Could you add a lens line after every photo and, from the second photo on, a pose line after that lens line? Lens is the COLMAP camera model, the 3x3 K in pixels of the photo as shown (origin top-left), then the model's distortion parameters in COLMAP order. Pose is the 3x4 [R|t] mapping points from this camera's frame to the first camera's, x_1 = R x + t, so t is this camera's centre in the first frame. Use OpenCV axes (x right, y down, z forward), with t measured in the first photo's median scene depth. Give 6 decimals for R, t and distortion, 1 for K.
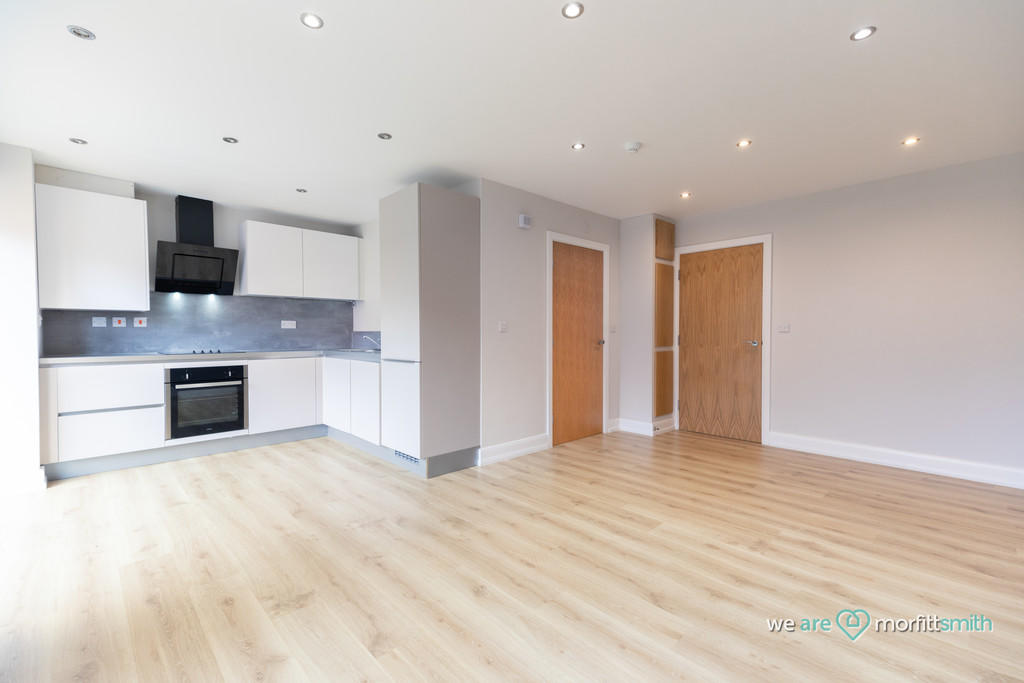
lens RADIAL K [[441.9, 0, 512.0], [0, 441.9, 341.5], [0, 0, 1]] dist [0.053867, -0.016271]
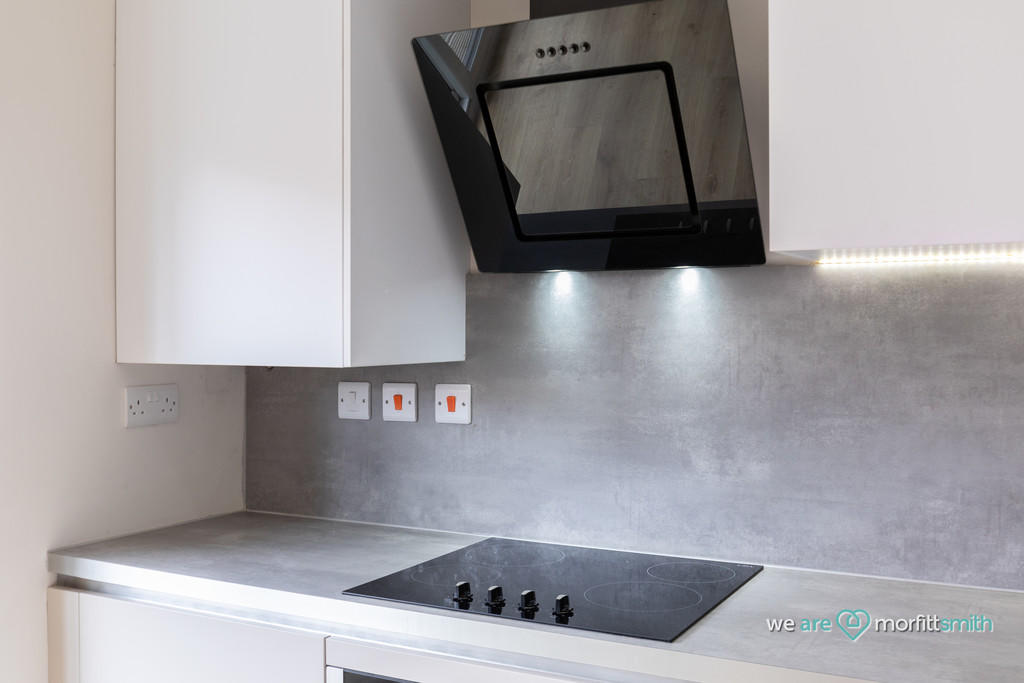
lens RADIAL K [[1047.3, 0, 512.0], [0, 1047.3, 341.5], [0, 0, 1]] dist [-0.020331, -0.013210]
pose [[0.316872, 0.012311, -0.948388, -0.282481], [-0.019745, 0.999785, 0.006381, -0.080228], [0.948263, 0.016704, 0.317047, 0.857289]]
